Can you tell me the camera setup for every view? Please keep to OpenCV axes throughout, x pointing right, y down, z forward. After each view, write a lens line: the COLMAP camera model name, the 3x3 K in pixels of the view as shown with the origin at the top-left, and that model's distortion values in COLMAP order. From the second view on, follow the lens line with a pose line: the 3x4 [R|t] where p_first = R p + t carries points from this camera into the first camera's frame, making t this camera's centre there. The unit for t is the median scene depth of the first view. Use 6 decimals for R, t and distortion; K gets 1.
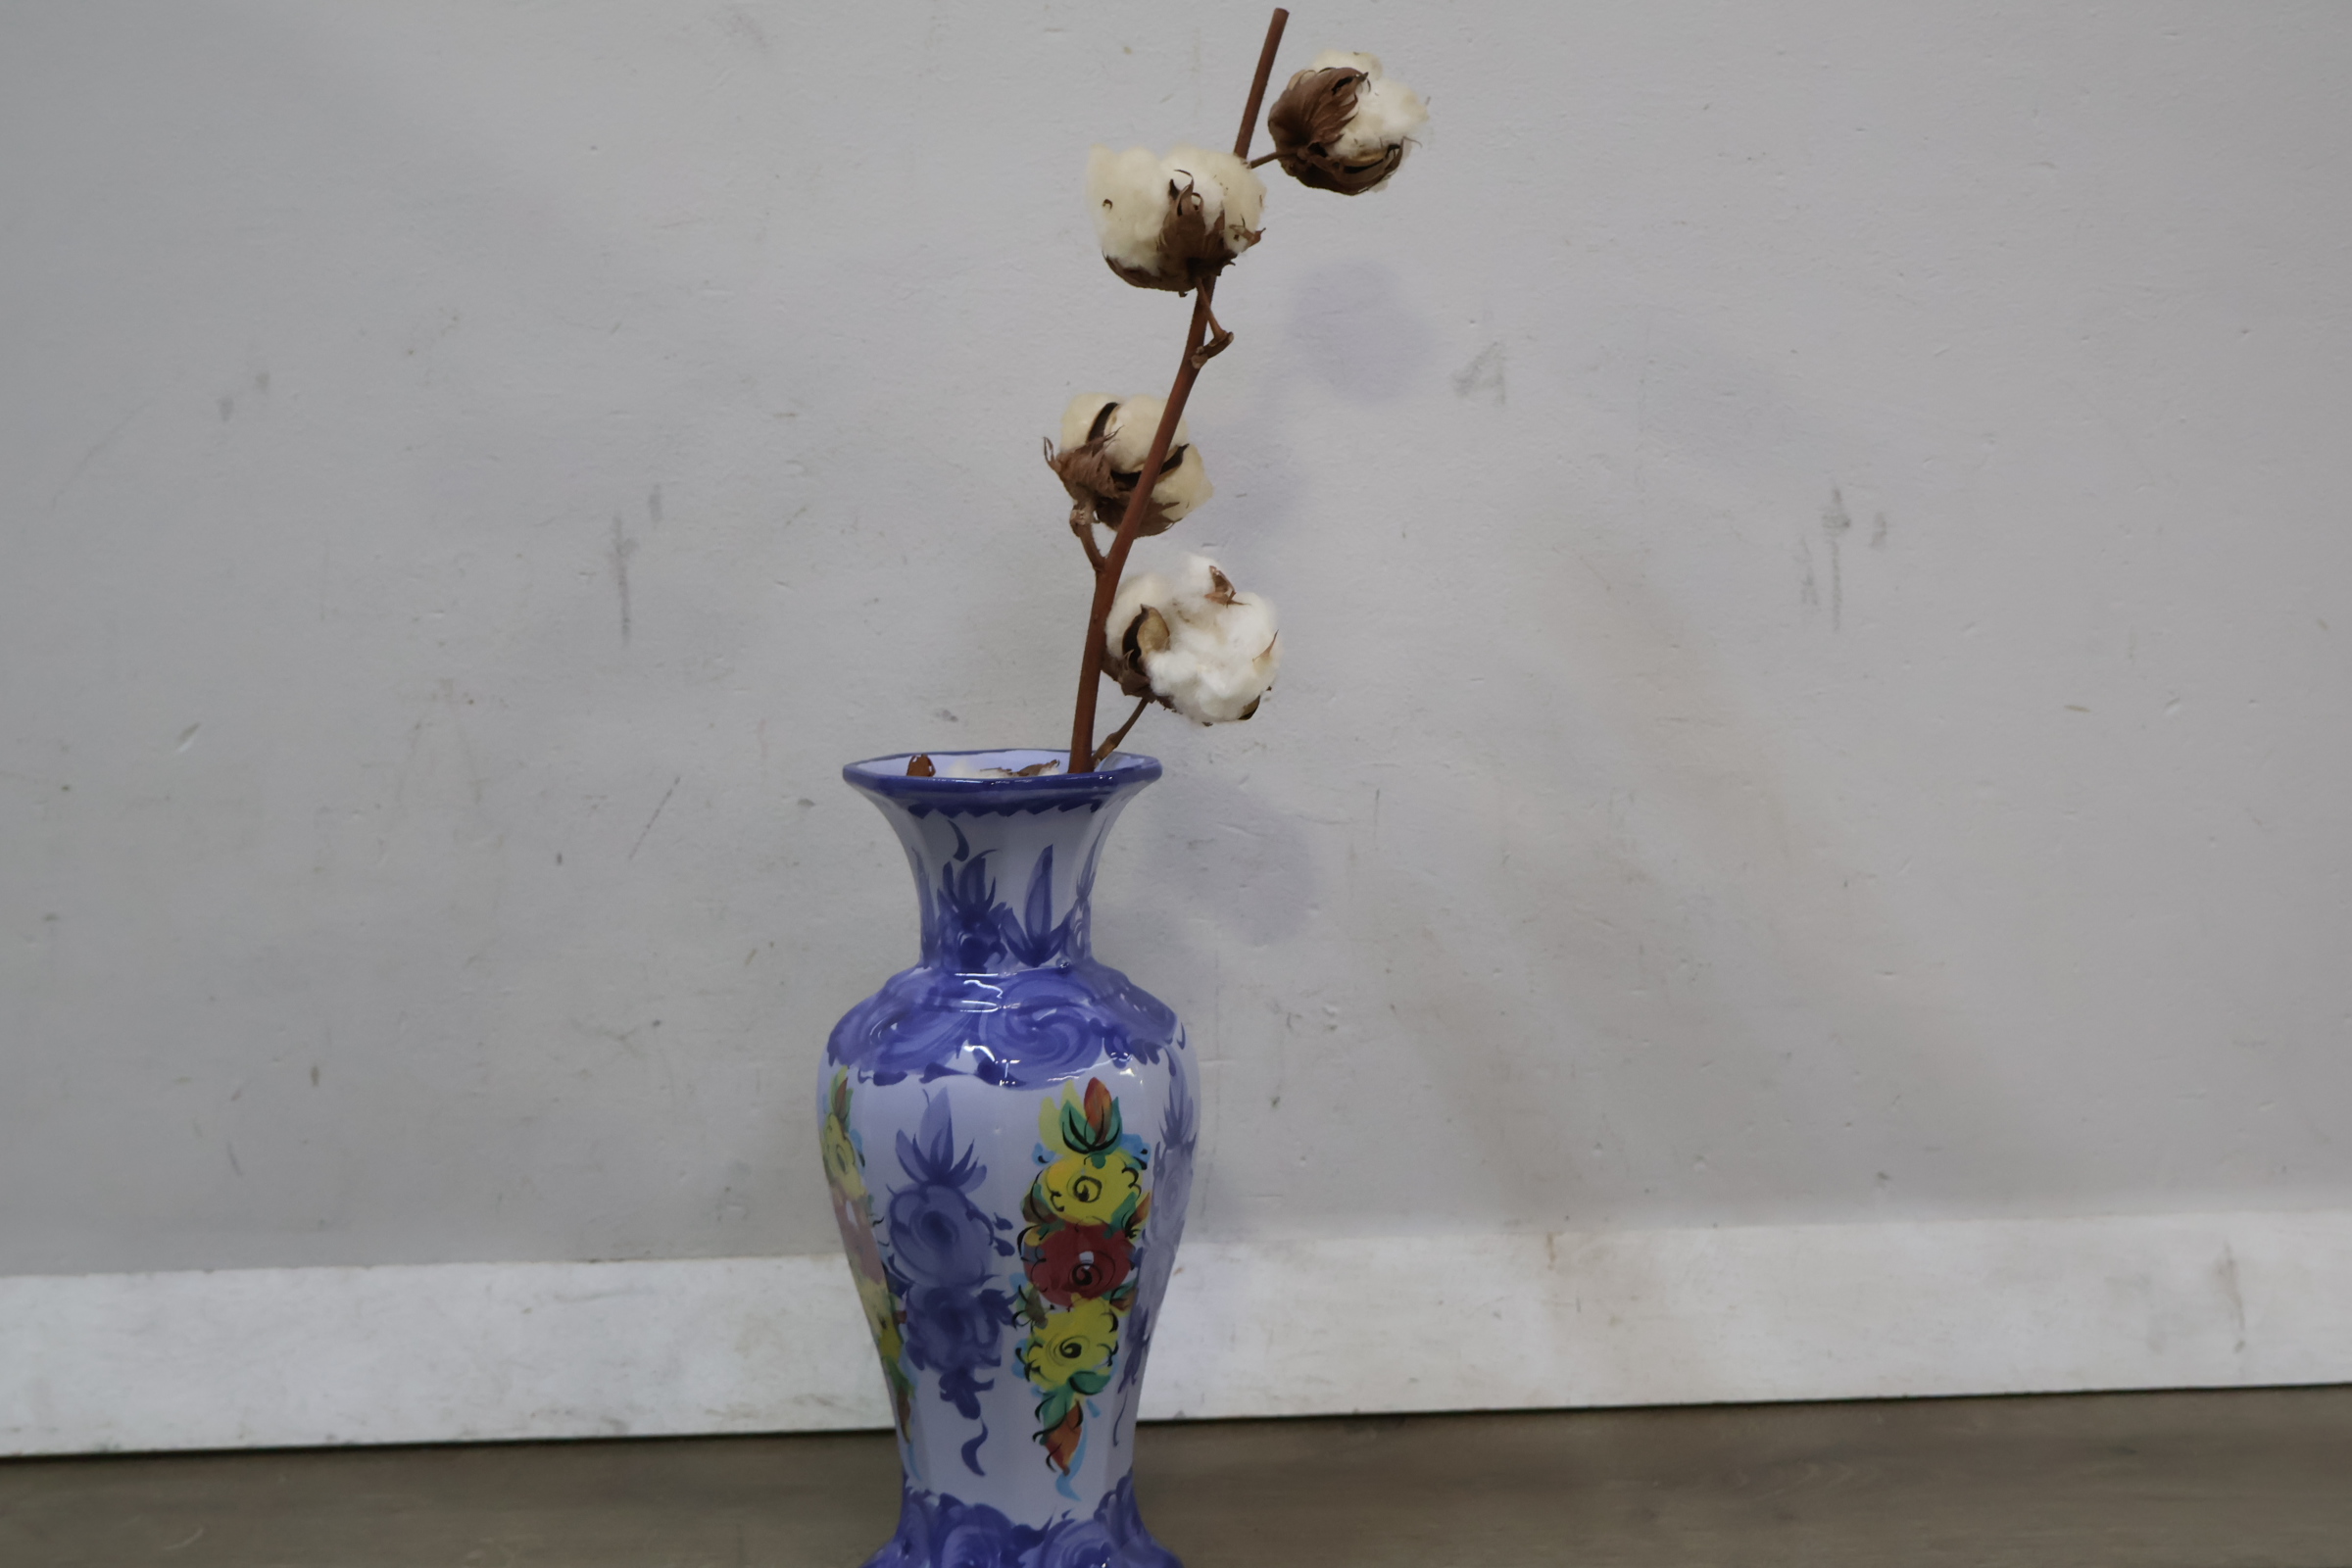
lens RADIAL K [[2580.9, 0, 1177.2], [0, 2580.9, 779.2], [0, 0, 1]] dist [0.003108, 0.000000]
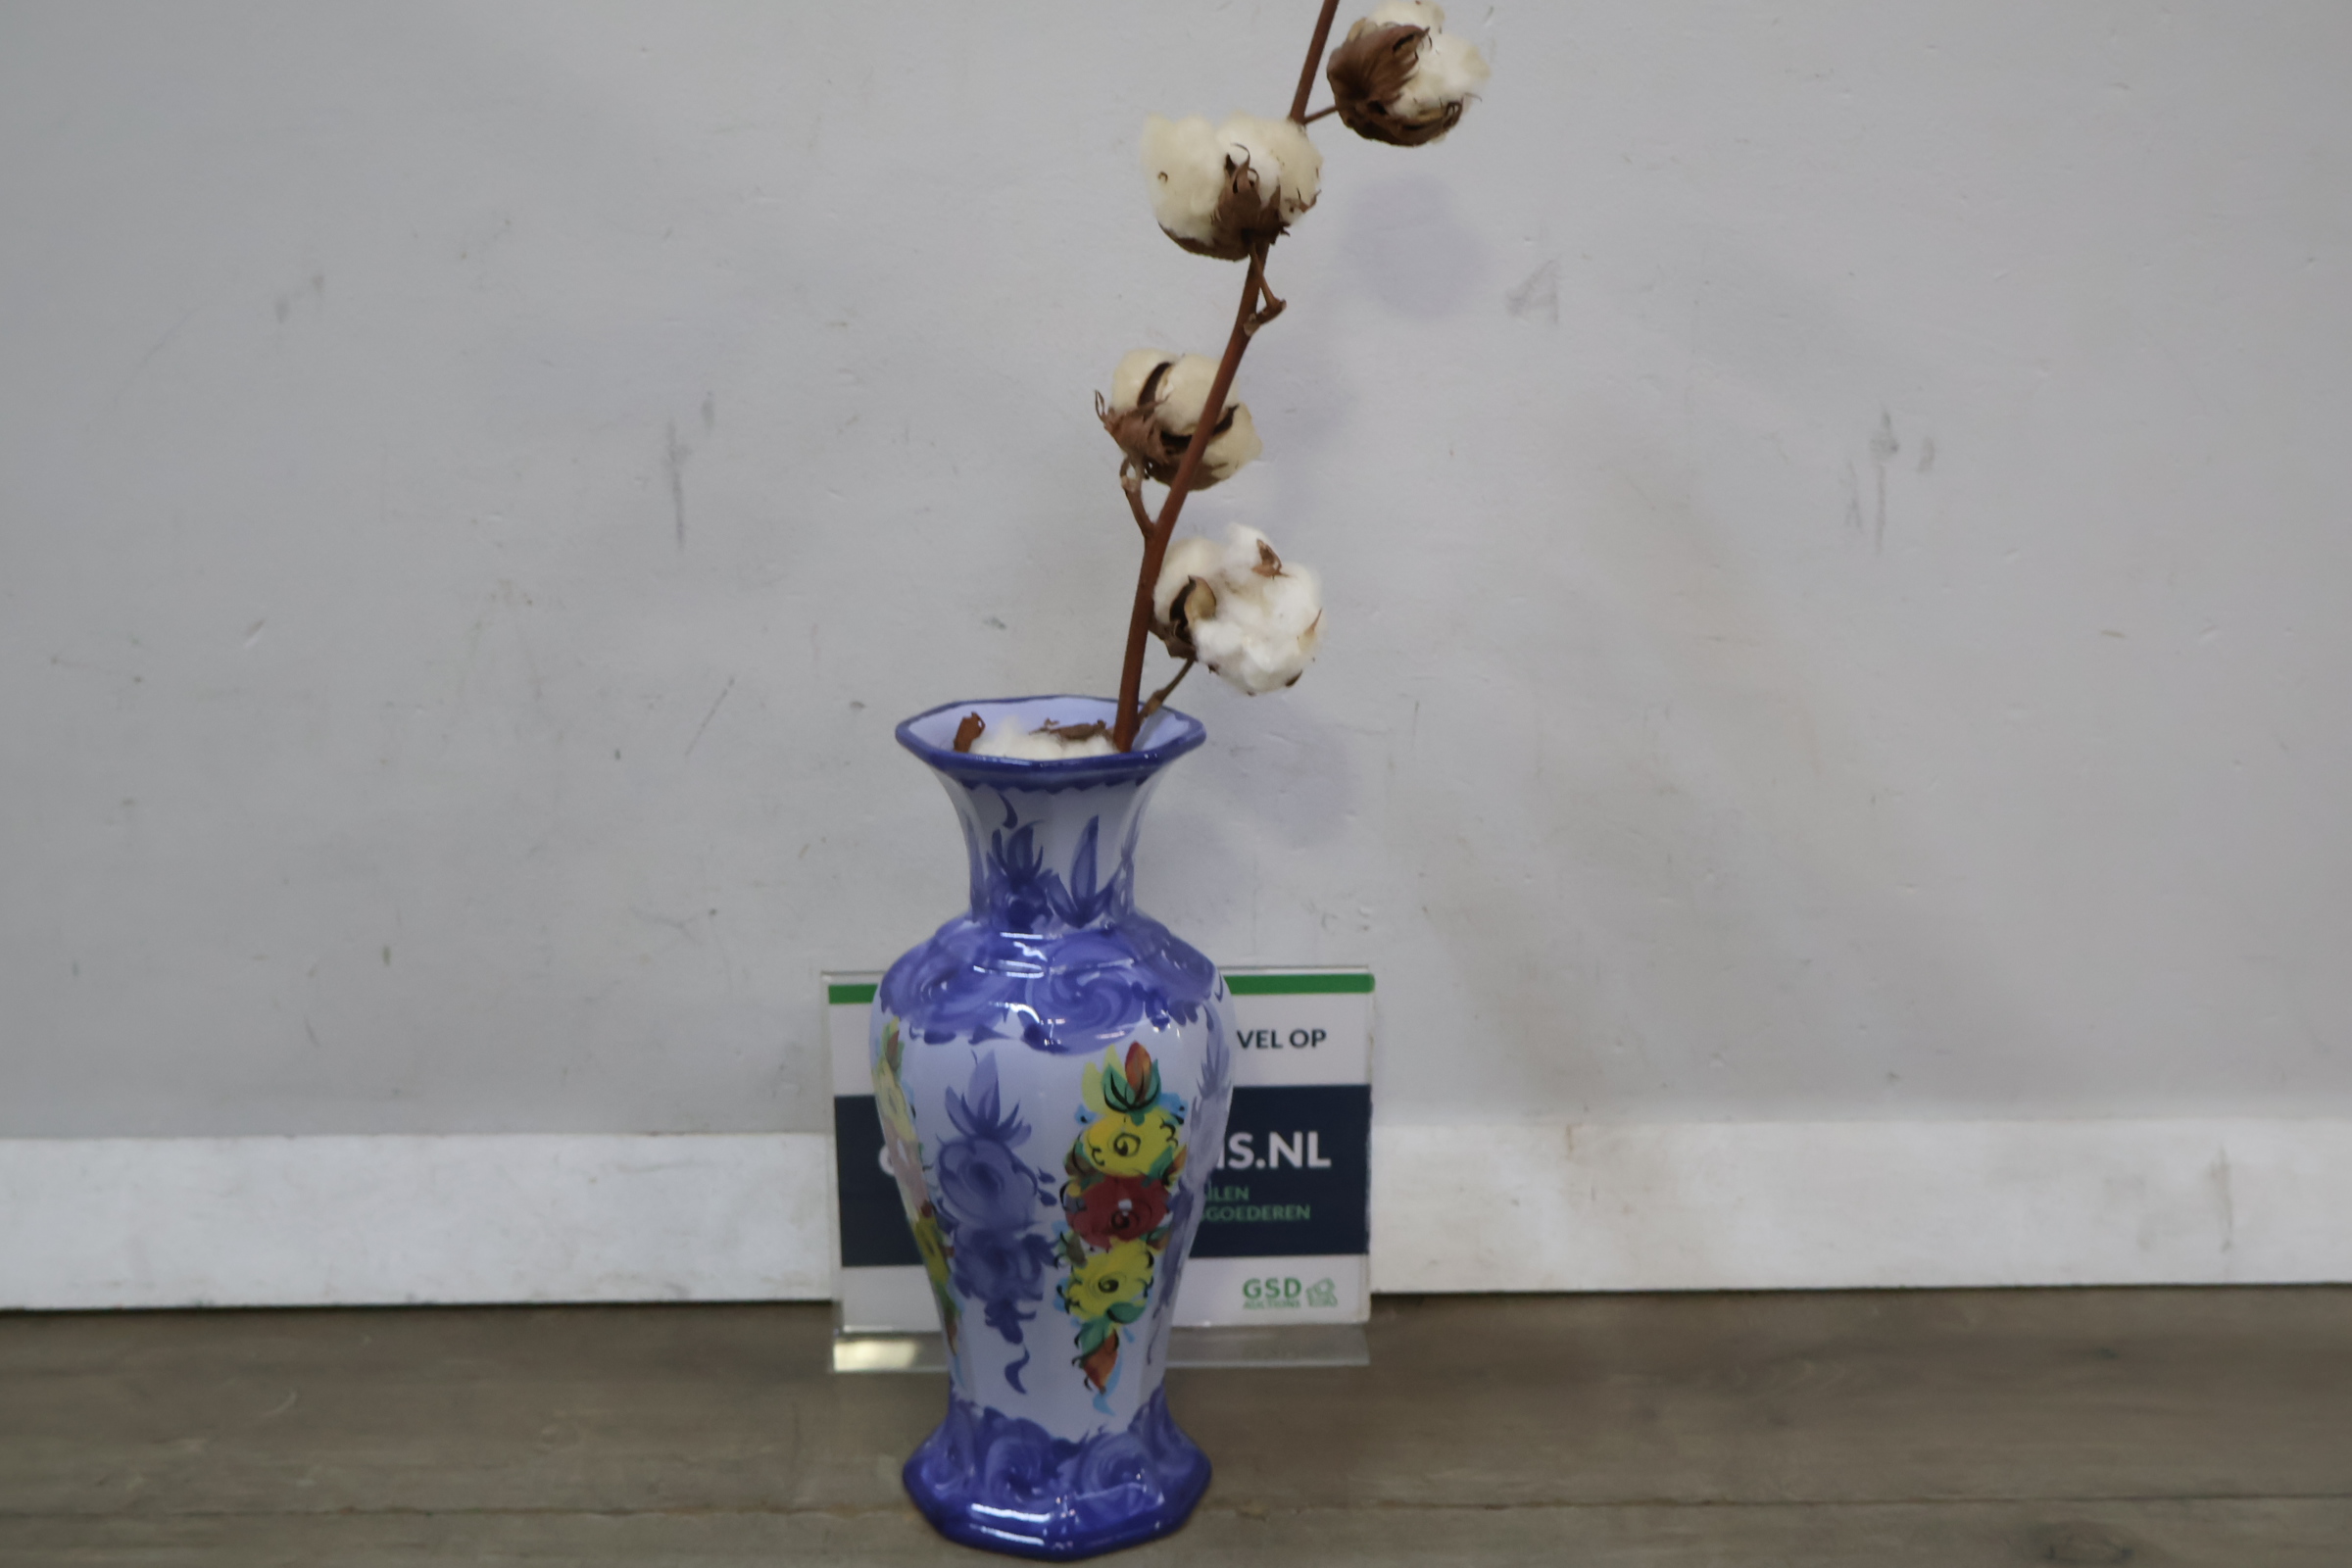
lens RADIAL K [[2580.9, 0, 1173.8], [0, 2580.9, 780.6], [0, 0, 1]] dist [0.003108, 0.000000]
pose [[0.999669, 0.020908, -0.015021, -0.002426], [-0.018530, 0.989407, 0.143980, -0.111691], [0.017872, -0.143654, 0.989467, -0.014296]]
